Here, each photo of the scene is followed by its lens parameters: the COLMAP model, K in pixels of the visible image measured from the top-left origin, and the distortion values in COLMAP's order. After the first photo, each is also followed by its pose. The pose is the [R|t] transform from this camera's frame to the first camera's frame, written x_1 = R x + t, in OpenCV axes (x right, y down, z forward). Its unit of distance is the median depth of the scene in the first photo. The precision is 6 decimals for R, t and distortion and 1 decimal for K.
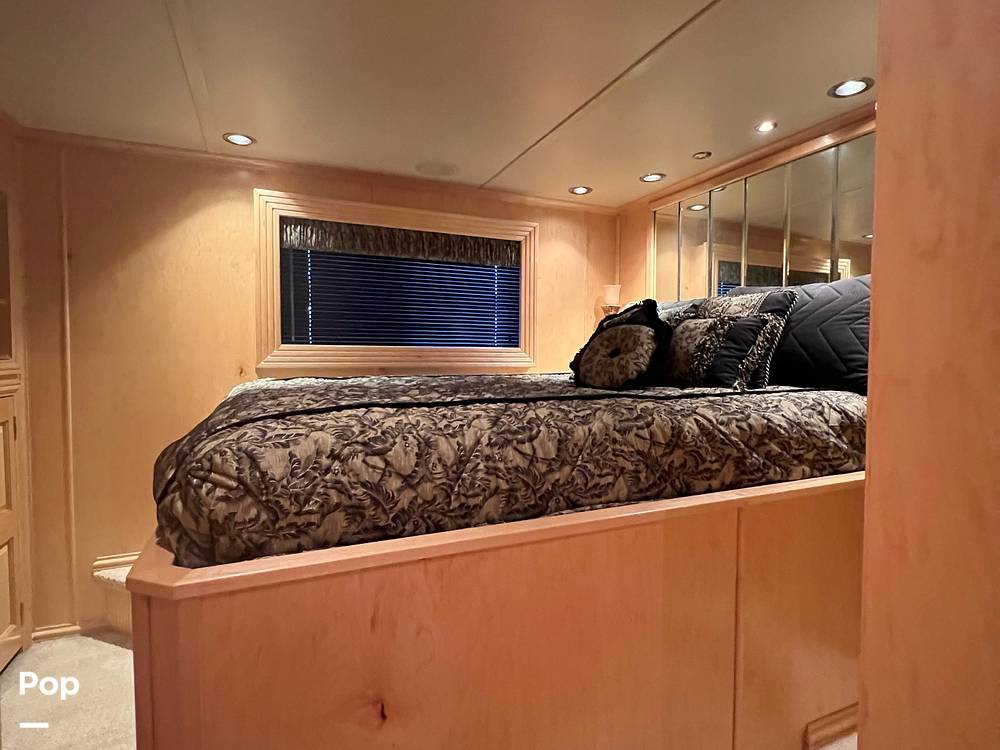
lens RADIAL K [[533.2, 0, 500.5], [0, 533.2, 375.1], [0, 0, 1]] dist [-0.005980, 0.005110]
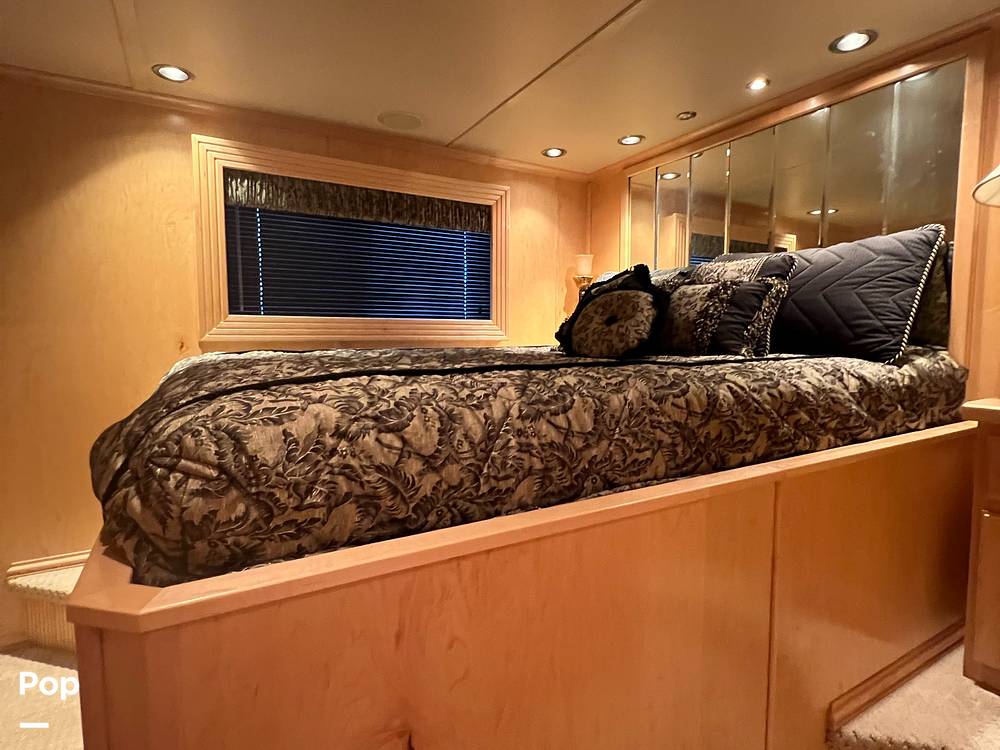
lens RADIAL K [[533.2, 0, 501.3], [0, 533.2, 375.9], [0, 0, 1]] dist [-0.005980, 0.005110]
pose [[0.994263, -0.011802, 0.106306, -0.108873], [0.007694, 0.999211, 0.038972, 0.025234], [-0.106682, -0.037931, 0.993569, 0.131199]]
